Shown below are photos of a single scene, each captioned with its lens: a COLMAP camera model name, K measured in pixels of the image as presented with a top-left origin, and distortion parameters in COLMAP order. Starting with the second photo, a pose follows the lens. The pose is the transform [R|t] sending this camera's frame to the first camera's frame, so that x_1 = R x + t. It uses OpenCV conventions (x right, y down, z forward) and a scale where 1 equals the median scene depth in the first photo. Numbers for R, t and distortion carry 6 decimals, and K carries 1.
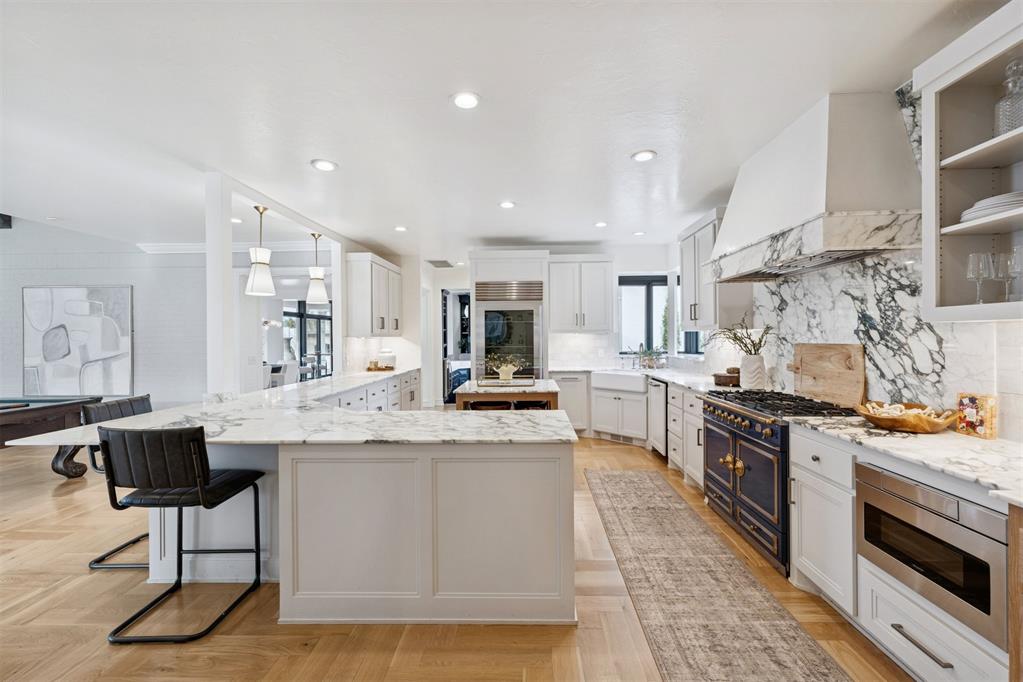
lens RADIAL K [[432.1, 0, 511.5], [0, 432.1, 341.0], [0, 0, 1]] dist [0.007120, 0.000138]
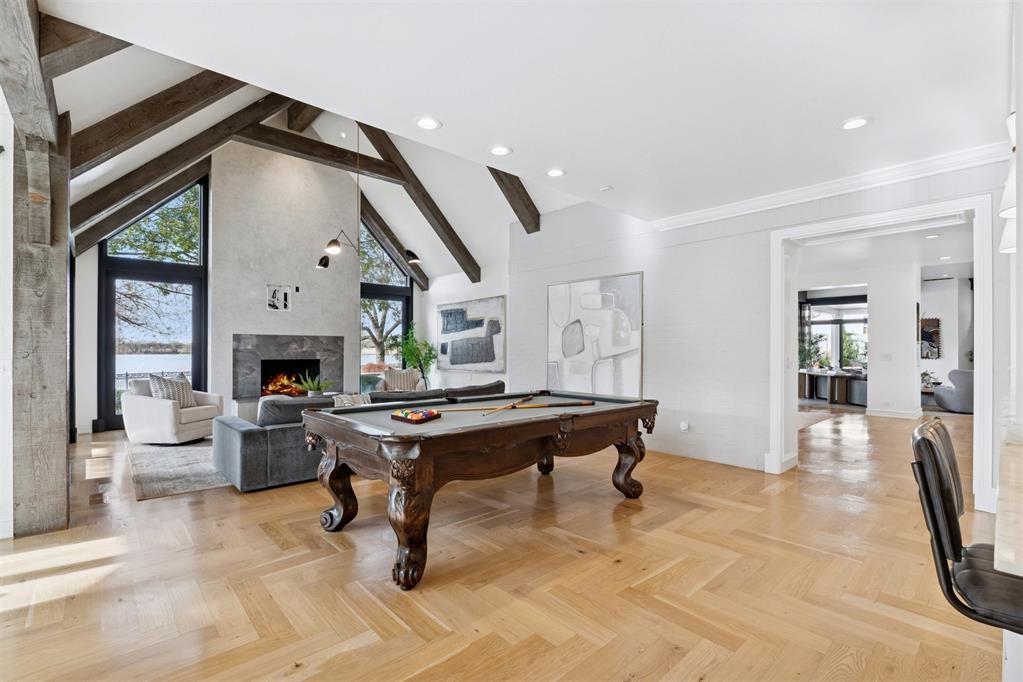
lens RADIAL K [[454.0, 0, 514.9], [0, 454.0, 349.9], [0, 0, 1]] dist [-0.001878, -0.000395]
pose [[0.705806, 0.012634, -0.708292, -0.734944], [-0.015858, 0.999872, 0.002033, 0.054415], [0.708227, 0.009797, 0.705916, 0.329801]]
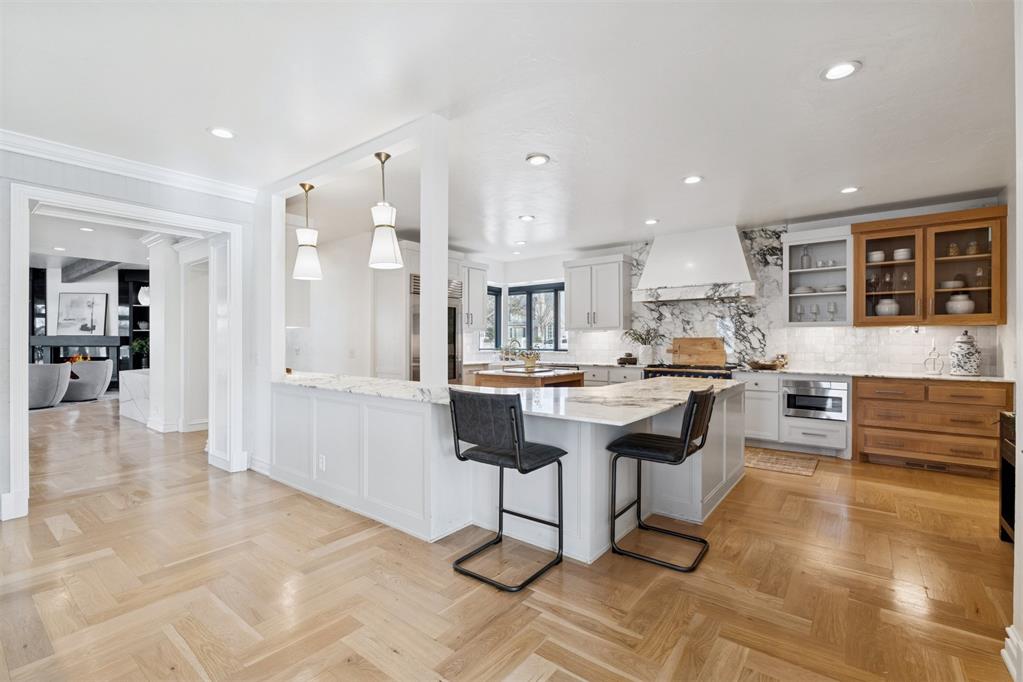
lens RADIAL K [[453.2, 0, 513.2], [0, 453.2, 343.1], [0, 0, 1]] dist [-0.002278, -0.000436]
pose [[0.587596, 0.008551, 0.809110, -1.288741], [0.000111, 0.999943, -0.010648, 0.046659], [-0.809155, 0.006347, 0.587561, 0.387332]]
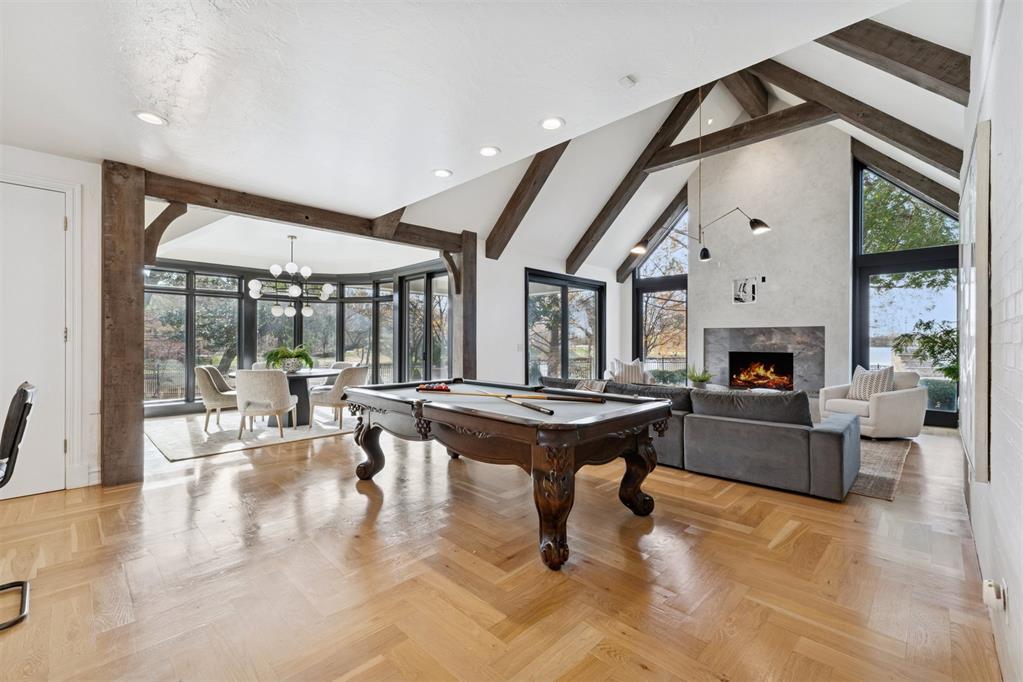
lens RADIAL K [[432.1, 0, 511.5], [0, 432.1, 341.0], [0, 0, 1]] dist [0.007120, 0.000138]
pose [[-0.666064, 0.009431, -0.745835, -0.753087], [-0.001923, 0.999895, 0.014361, 0.041162], [0.745892, 0.010999, -0.665976, 1.715661]]
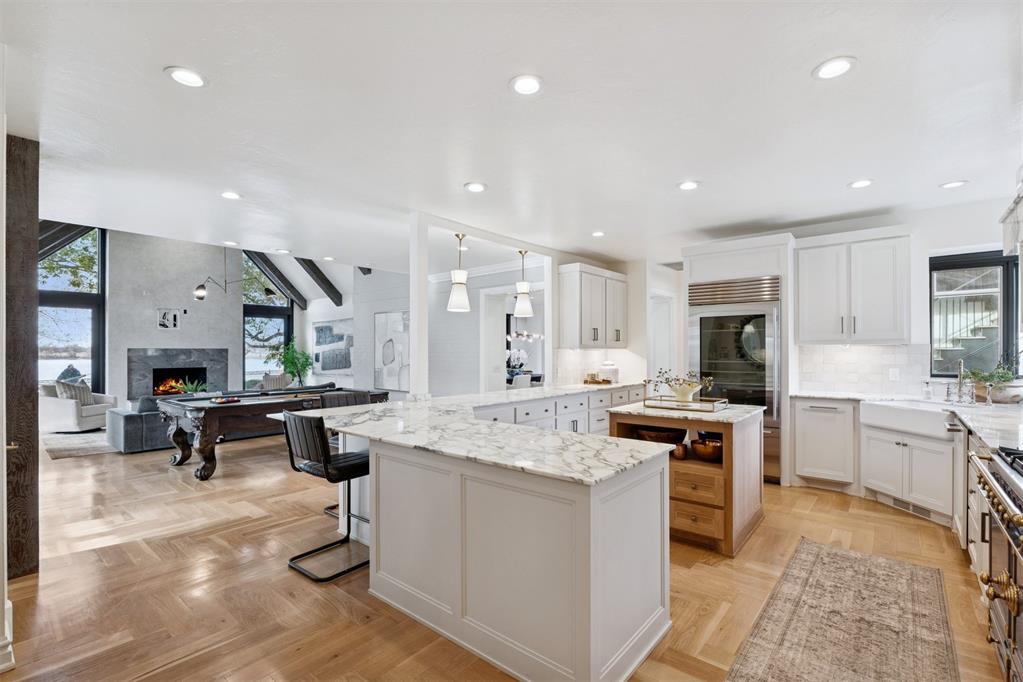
lens RADIAL K [[453.5, 0, 518.7], [0, 453.5, 351.6], [0, 0, 1]] dist [-0.001629, -0.000573]
pose [[0.794552, 0.008315, -0.607139, 0.317119], [-0.011254, 0.999936, -0.001034, -0.000118], [0.607092, 0.007655, 0.794595, 0.166840]]
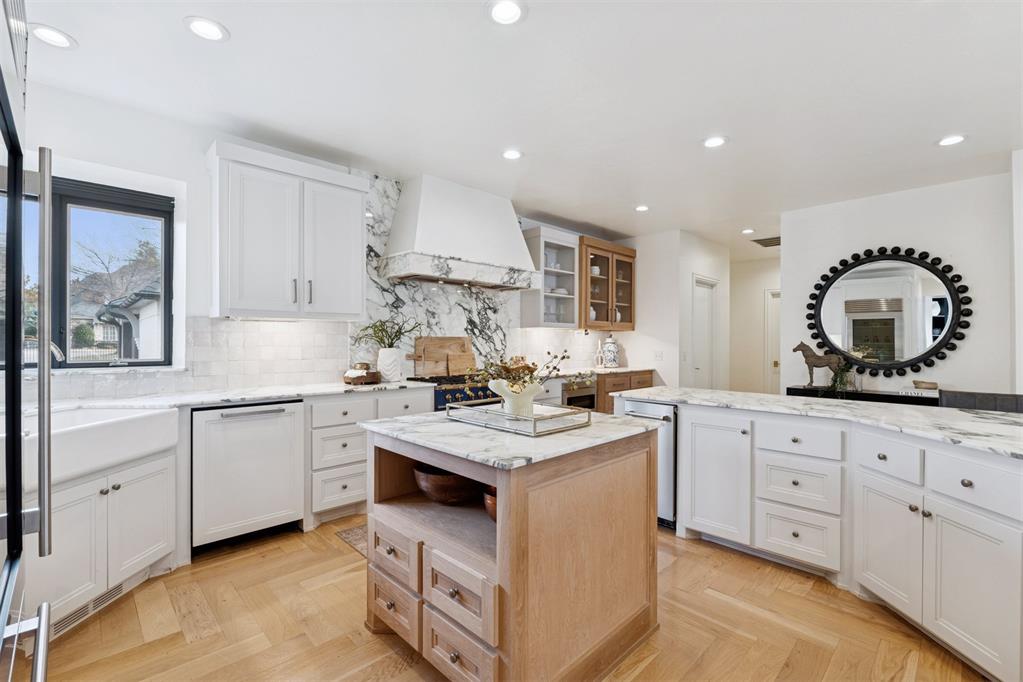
lens RADIAL K [[449.8, 0, 519.1], [0, 449.8, 339.9], [0, 0, 1]] dist [-0.002879, -0.000213]
pose [[-0.737451, 0.009260, 0.675337, -0.402205], [0.010140, 0.999945, -0.002639, 0.019531], [-0.675324, 0.004902, -0.737505, 1.661754]]
